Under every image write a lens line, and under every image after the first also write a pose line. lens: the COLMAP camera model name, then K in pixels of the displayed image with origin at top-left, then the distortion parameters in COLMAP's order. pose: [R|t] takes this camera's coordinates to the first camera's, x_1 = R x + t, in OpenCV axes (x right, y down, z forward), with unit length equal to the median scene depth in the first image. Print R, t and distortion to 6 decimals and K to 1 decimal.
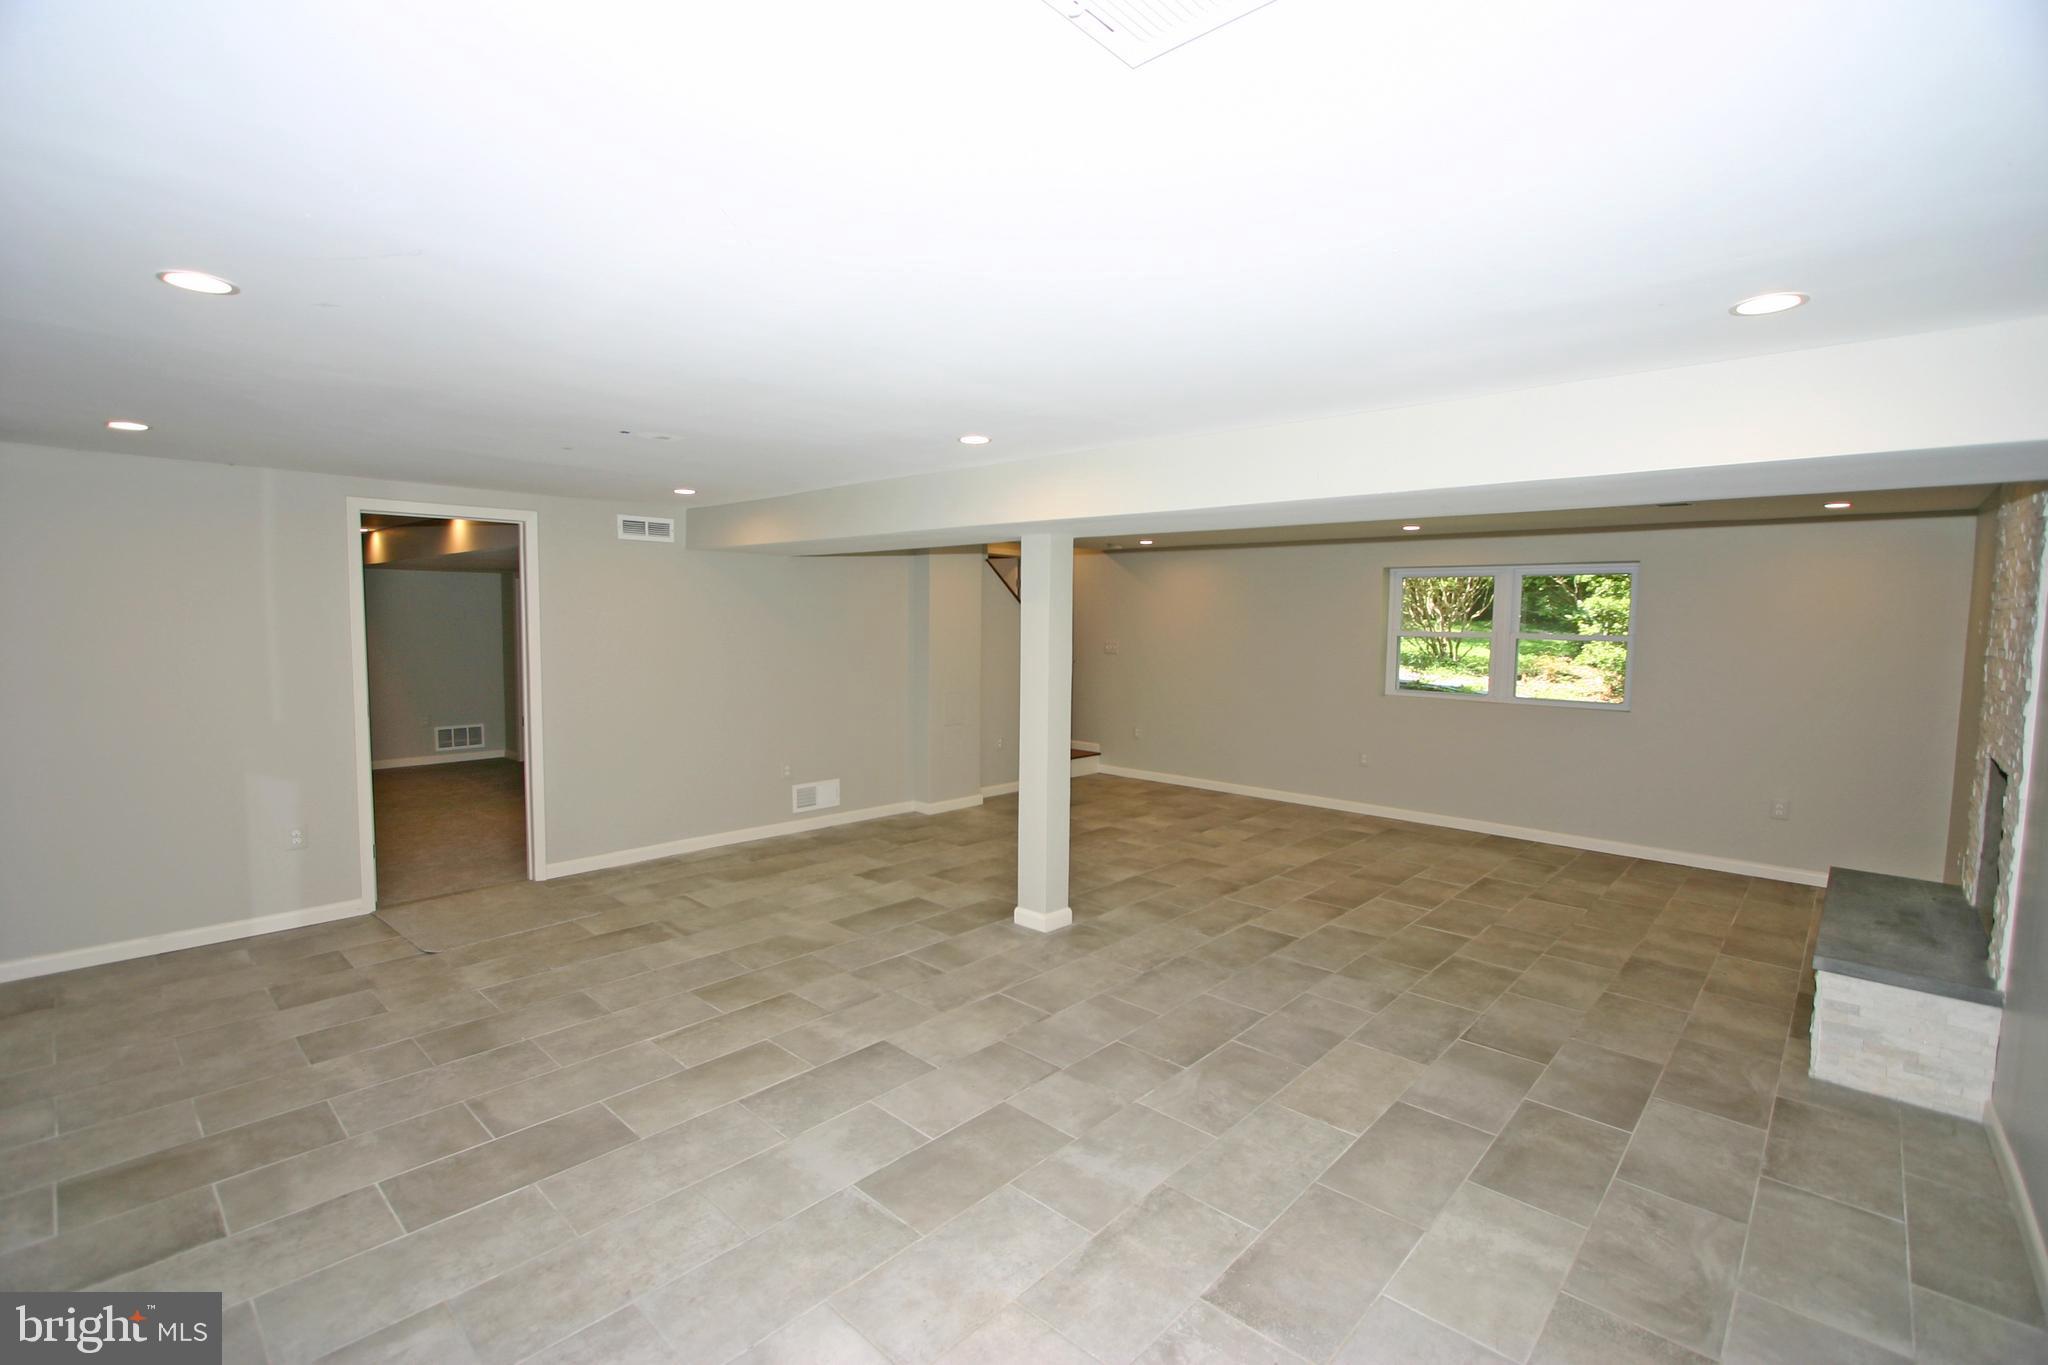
lens RADIAL K [[921.3, 0, 1022.9], [0, 921.3, 683.6], [0, 0, 1]] dist [-0.010894, 0.000409]
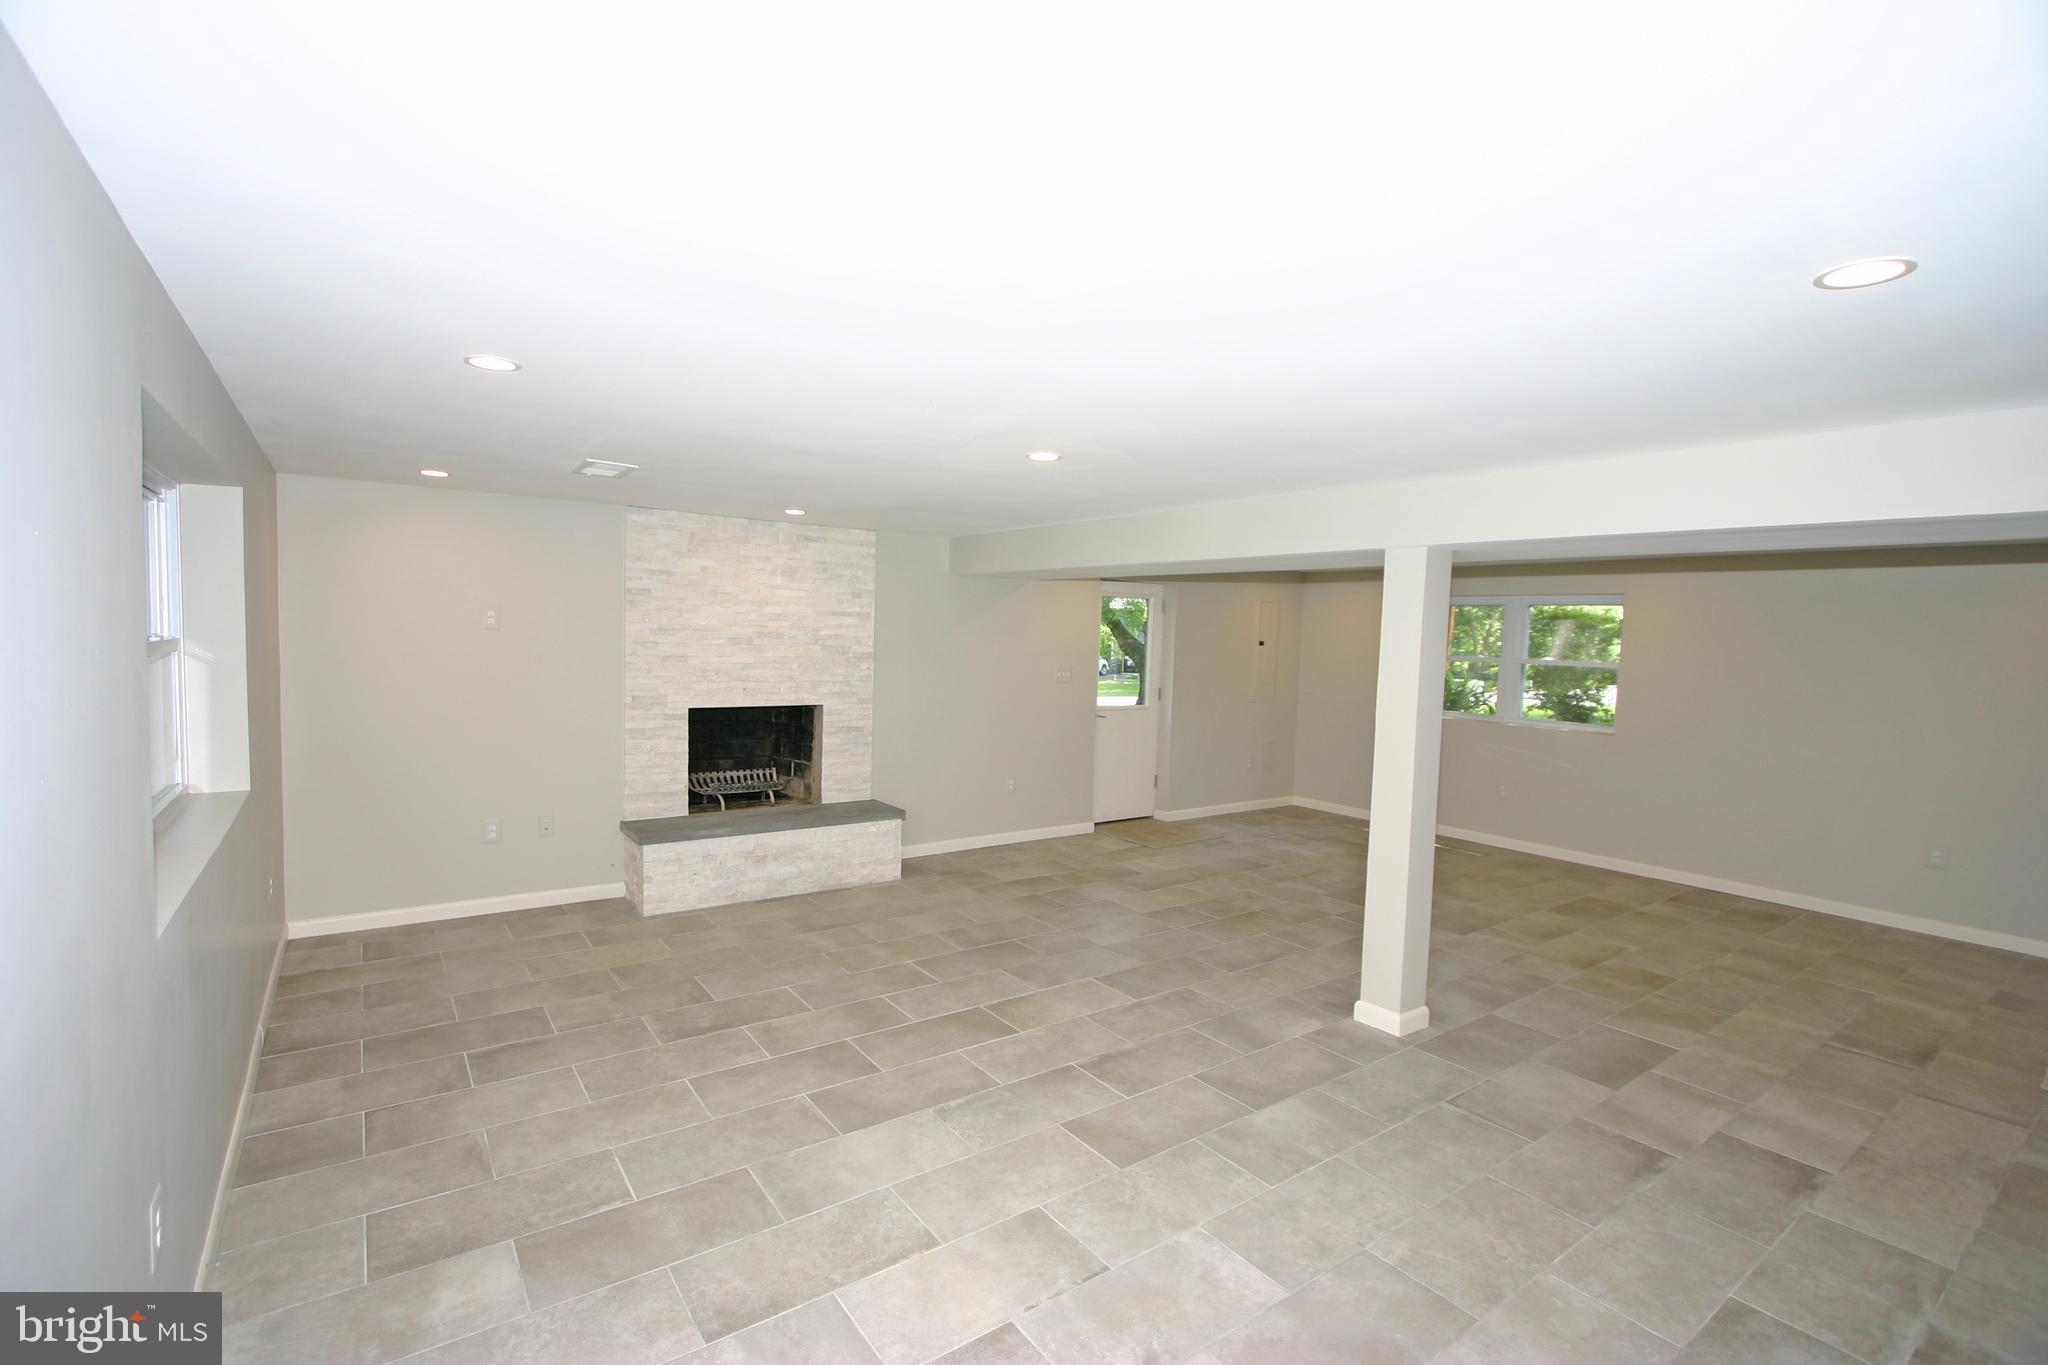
lens RADIAL K [[921.3, 0, 1026.0], [0, 921.3, 685.0], [0, 0, 1]] dist [-0.010894, 0.000409]
pose [[-0.980139, -0.052844, 0.191143, 0.207438], [-0.027699, 0.990875, 0.131908, -0.138735], [-0.196369, 0.123994, -0.972659, 1.895107]]
